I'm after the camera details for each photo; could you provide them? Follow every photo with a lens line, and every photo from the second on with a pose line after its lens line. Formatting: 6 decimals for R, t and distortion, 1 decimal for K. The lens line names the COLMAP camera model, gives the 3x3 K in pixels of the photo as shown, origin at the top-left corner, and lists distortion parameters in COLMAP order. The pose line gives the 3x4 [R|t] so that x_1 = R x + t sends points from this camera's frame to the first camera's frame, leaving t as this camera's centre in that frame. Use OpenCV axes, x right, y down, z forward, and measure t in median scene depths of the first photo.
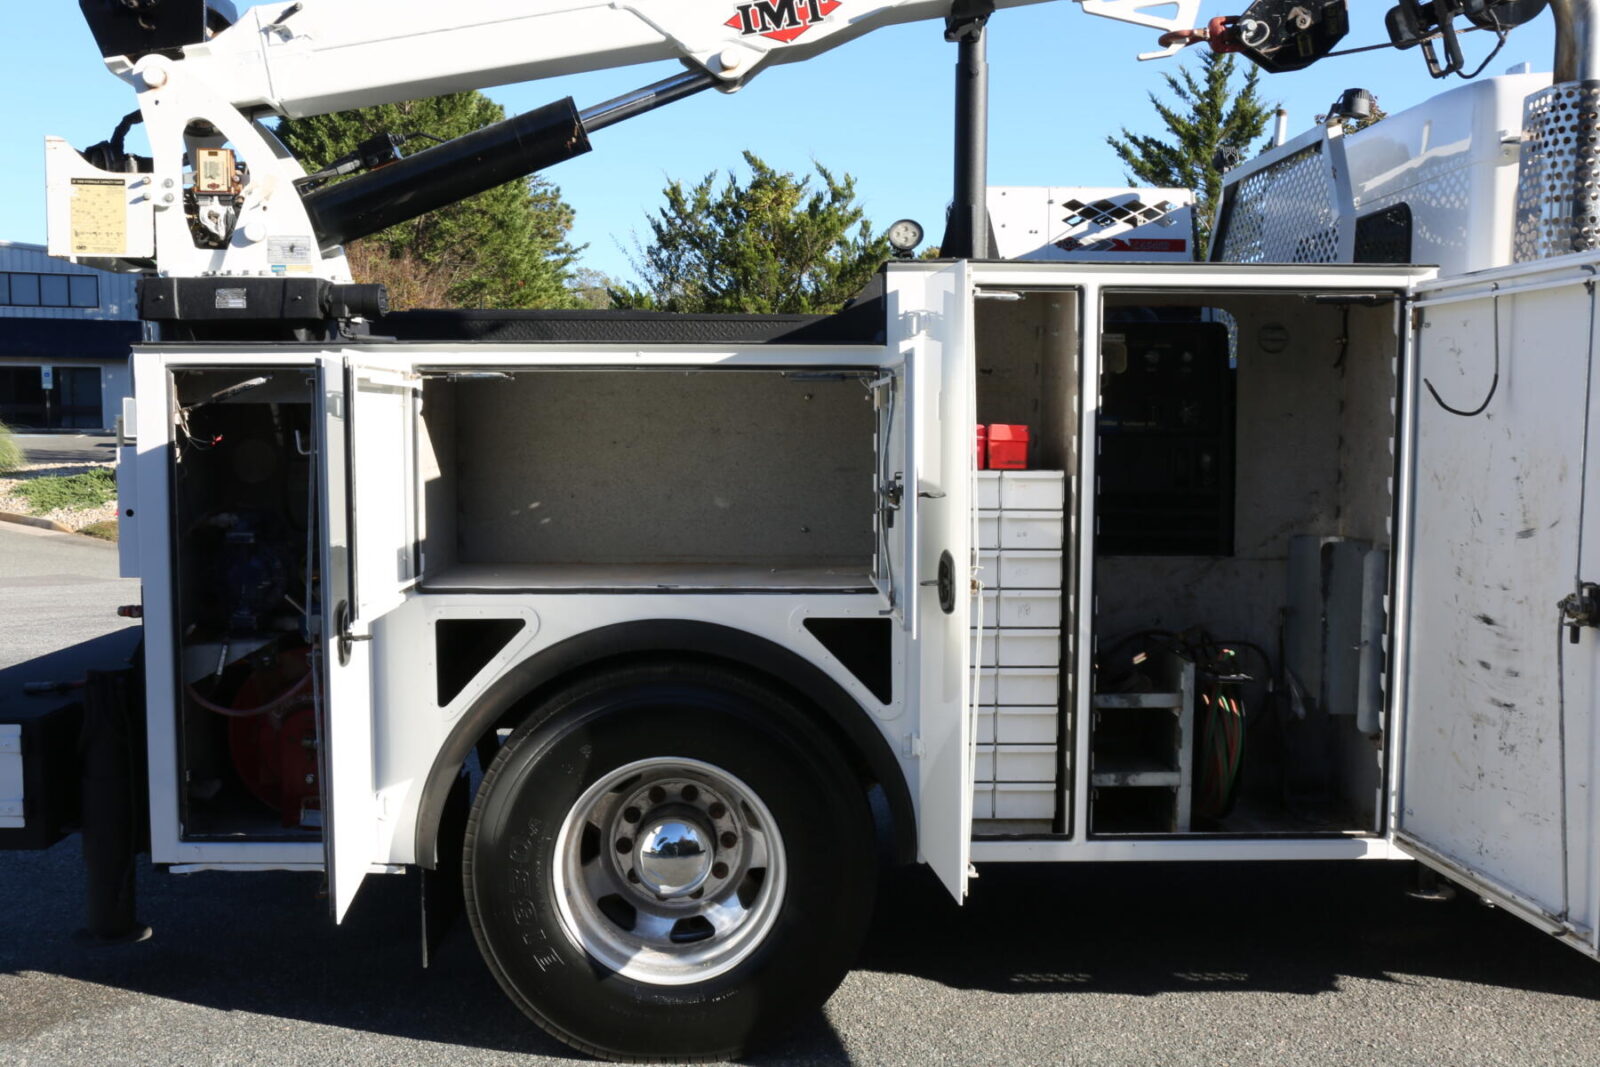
lens RADIAL K [[1446.7, 0, 782.3], [0, 1446.7, 534.8], [0, 0, 1]] dist [-0.040472, 0.069026]
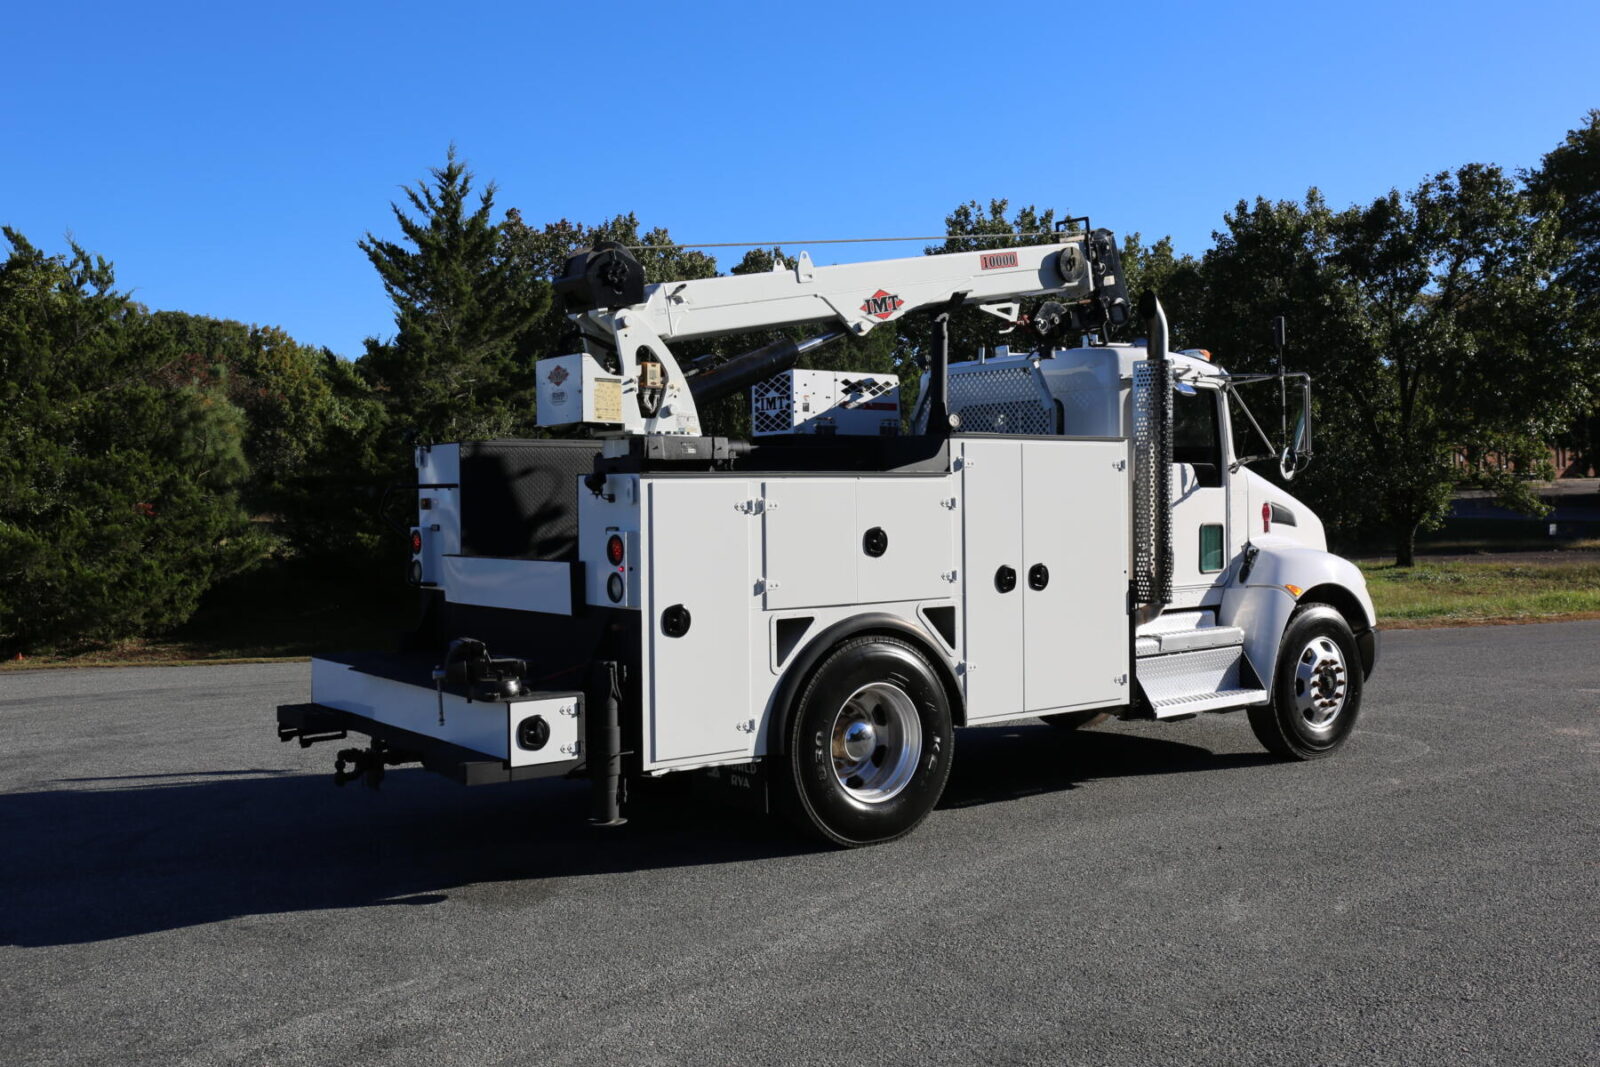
lens RADIAL K [[1542.9, 0, 798.4], [0, 1542.9, 532.7], [0, 0, 1]] dist [-0.010308, 0.000000]
pose [[0.800907, -0.024204, 0.598300, -1.317849], [0.060658, 0.997322, -0.040853, 0.028101], [-0.595709, 0.069011, 0.800230, -0.582158]]
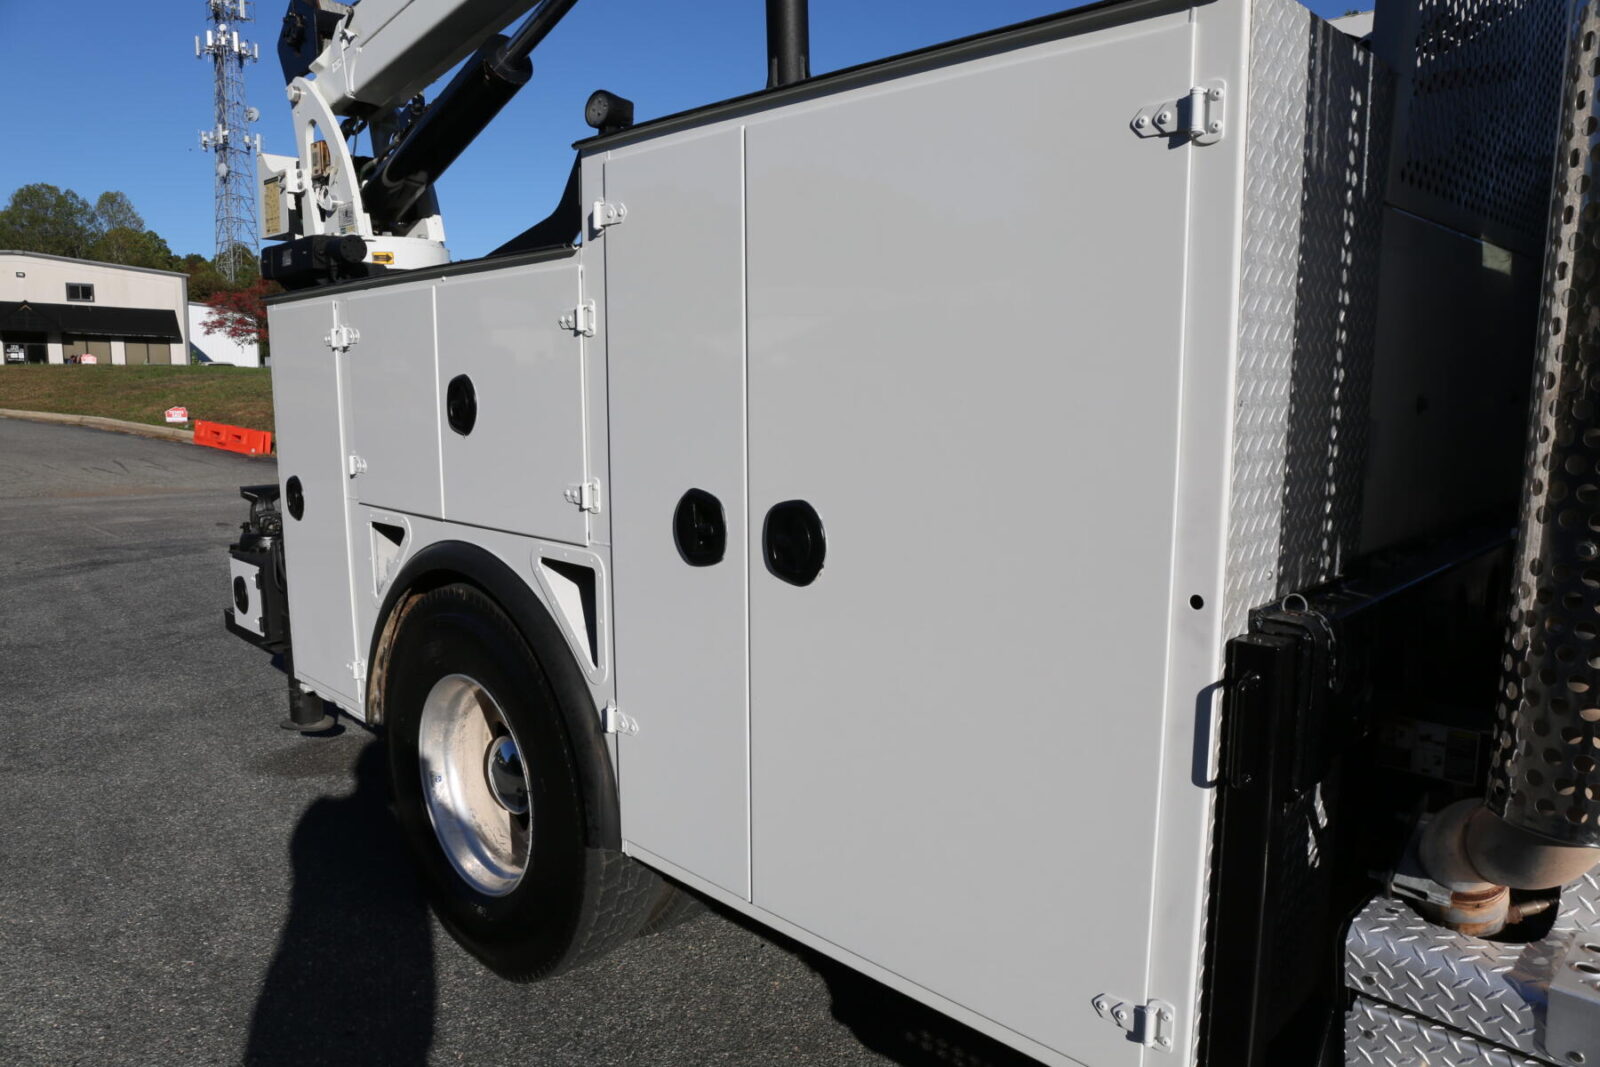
lens RADIAL K [[1082.7, 0, 785.5], [0, 1082.7, 529.8], [0, 0, 1]] dist [-0.069471, 0.032599]
pose [[0.692887, 0.099529, -0.714144, 0.573180], [-0.050778, 0.994704, 0.089364, -0.026431], [0.719256, -0.025657, 0.694271, 0.597646]]
